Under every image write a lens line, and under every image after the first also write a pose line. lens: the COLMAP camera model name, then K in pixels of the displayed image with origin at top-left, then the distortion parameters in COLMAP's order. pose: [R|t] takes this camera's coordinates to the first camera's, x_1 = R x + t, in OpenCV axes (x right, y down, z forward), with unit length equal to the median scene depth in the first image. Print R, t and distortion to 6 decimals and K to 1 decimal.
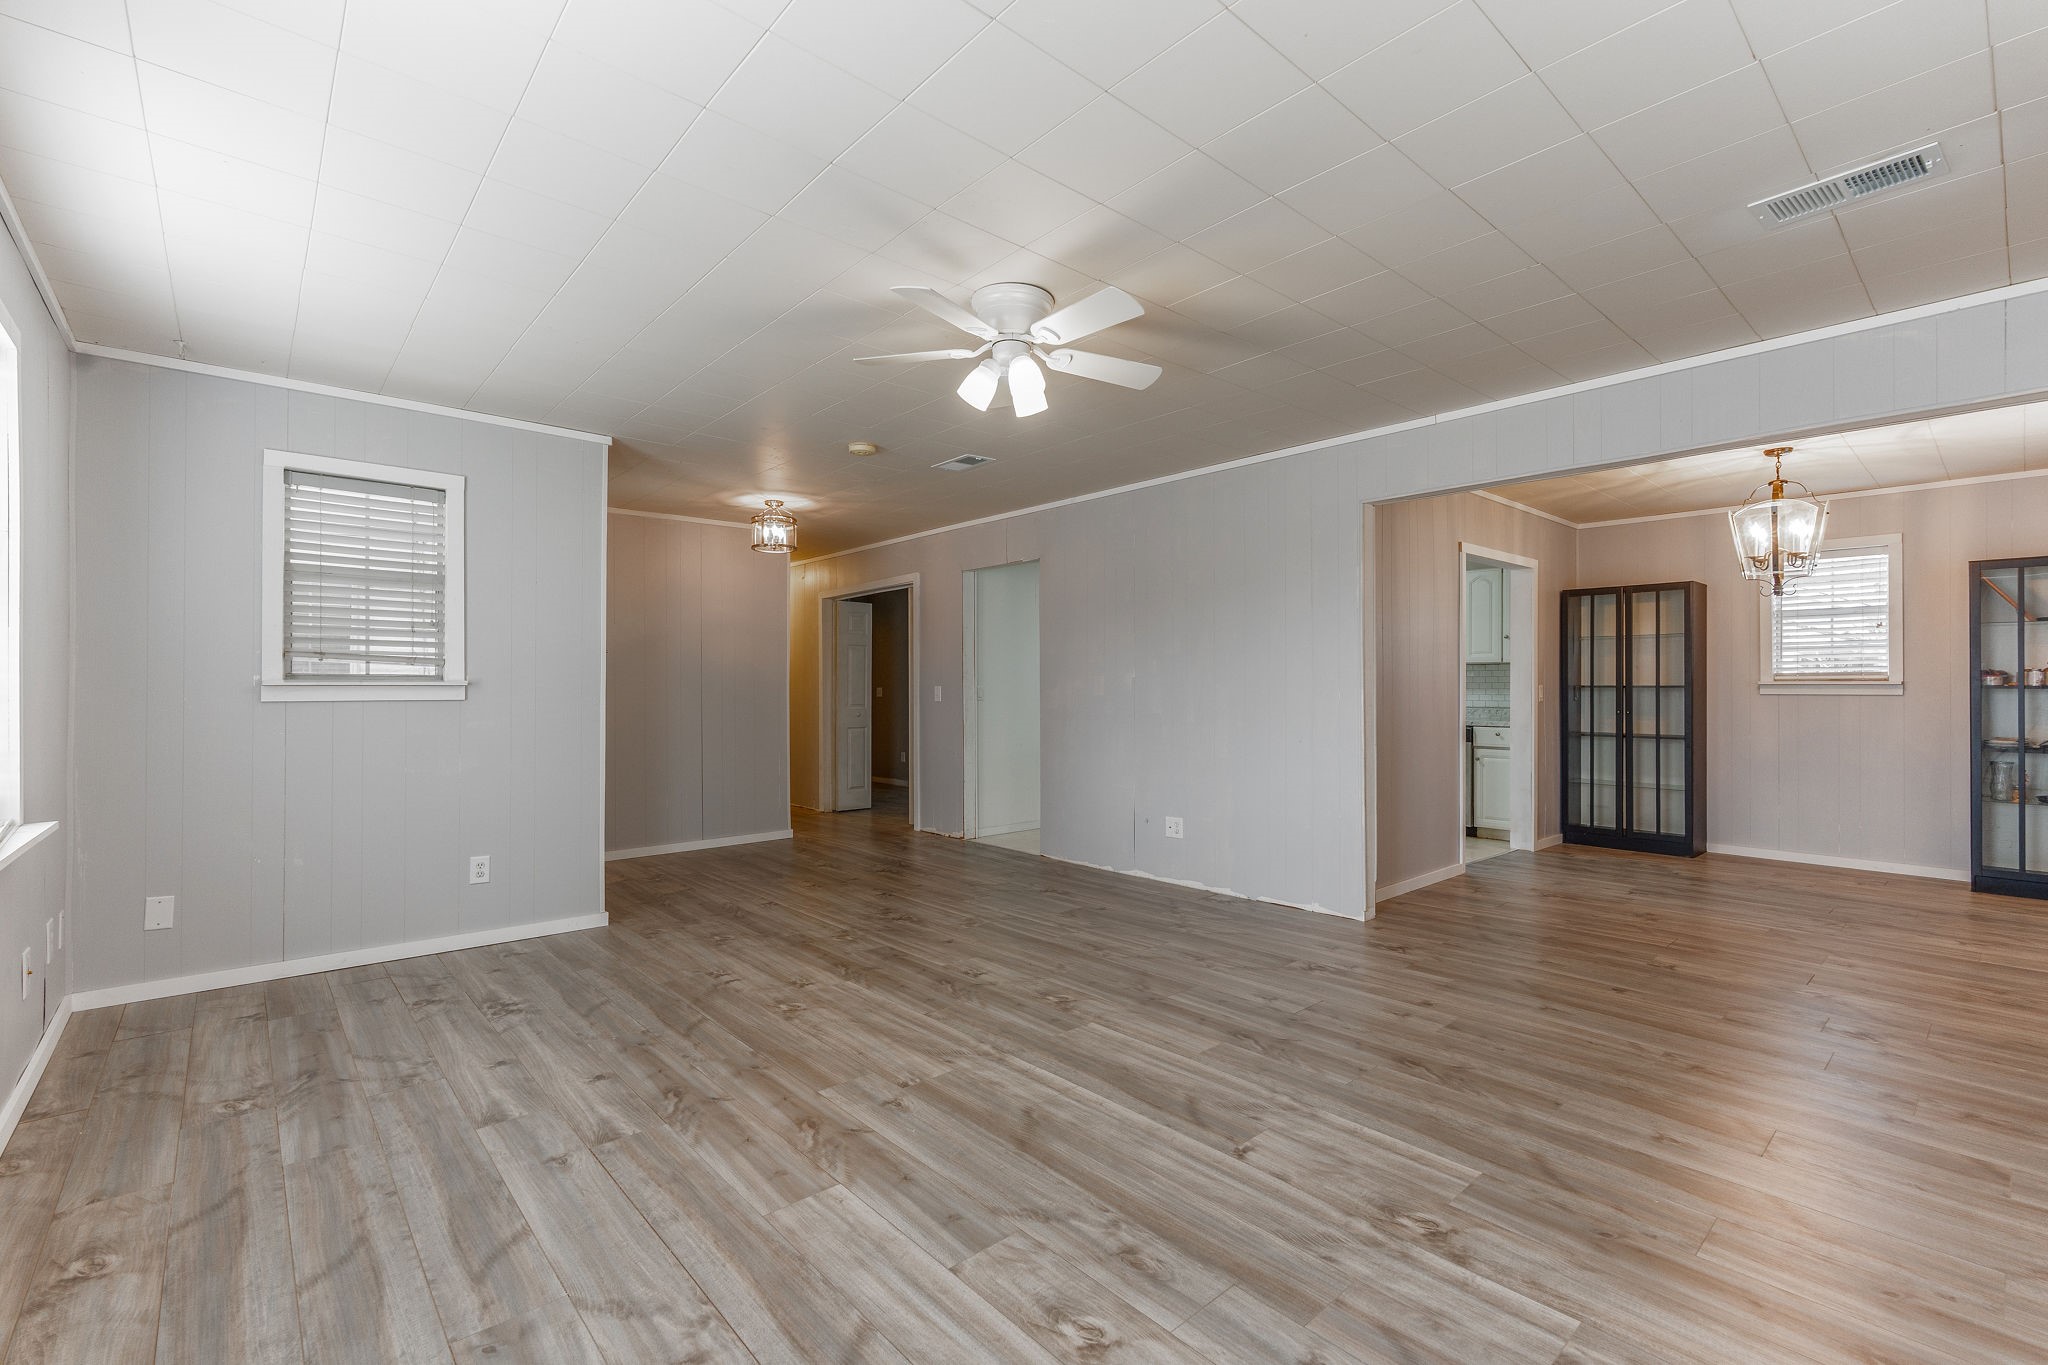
lens RADIAL K [[898.0, 0, 1026.6], [0, 898.0, 688.2], [0, 0, 1]] dist [0.003766, 0.000089]
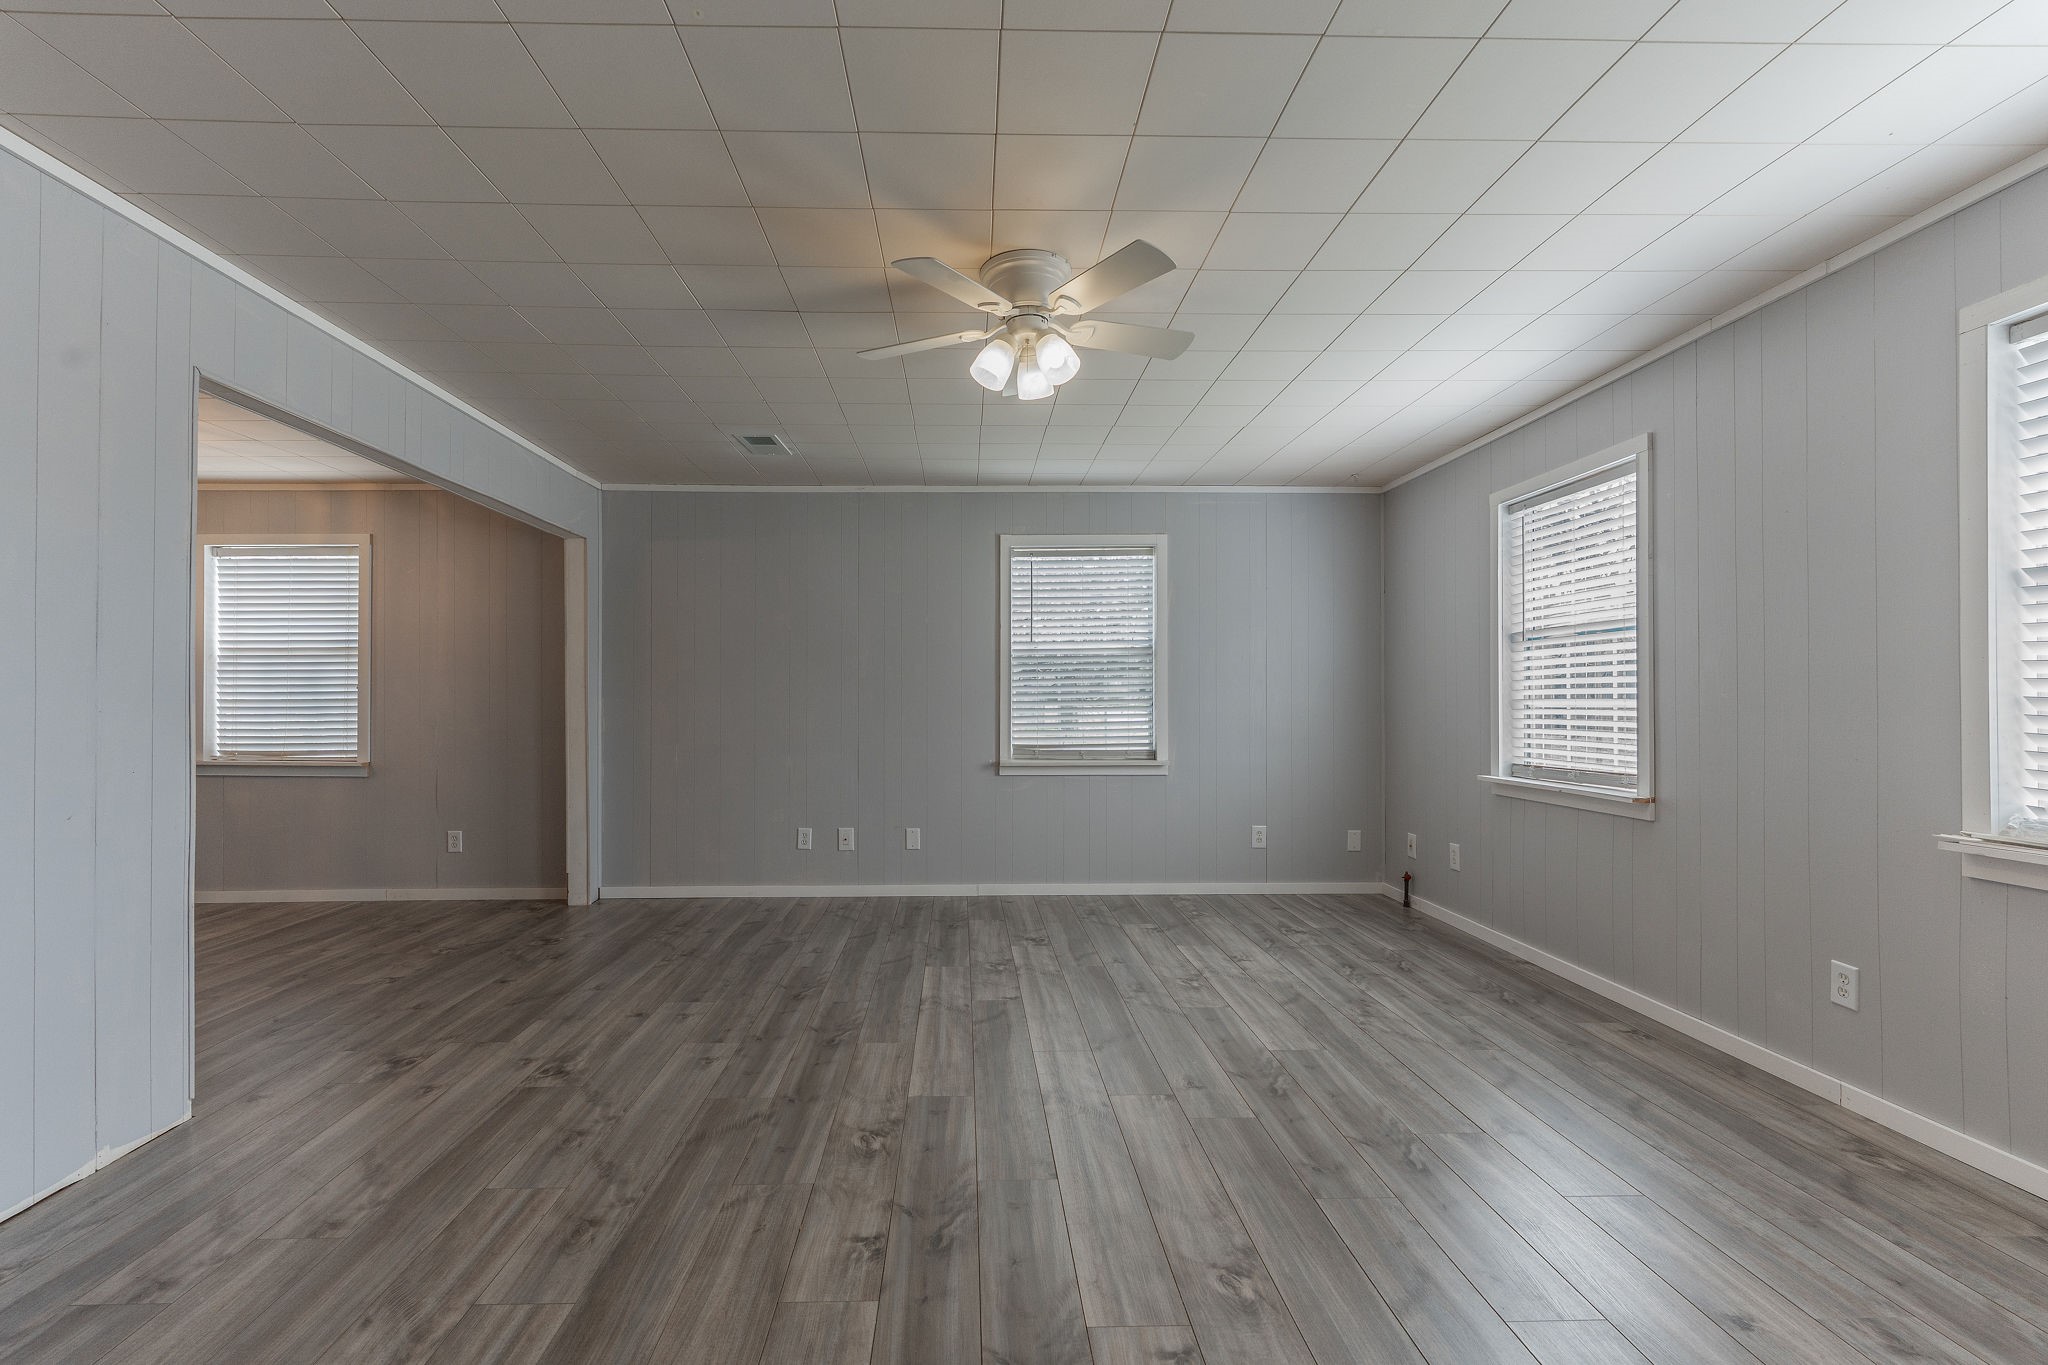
lens RADIAL K [[898.0, 0, 1017.5], [0, 898.0, 692.5], [0, 0, 1]] dist [0.003766, 0.000089]
pose [[-0.781700, 0.008718, 0.623594, -0.604509], [0.002789, 0.999941, -0.010483, 0.008065], [-0.623649, -0.006455, -0.781678, 1.820686]]
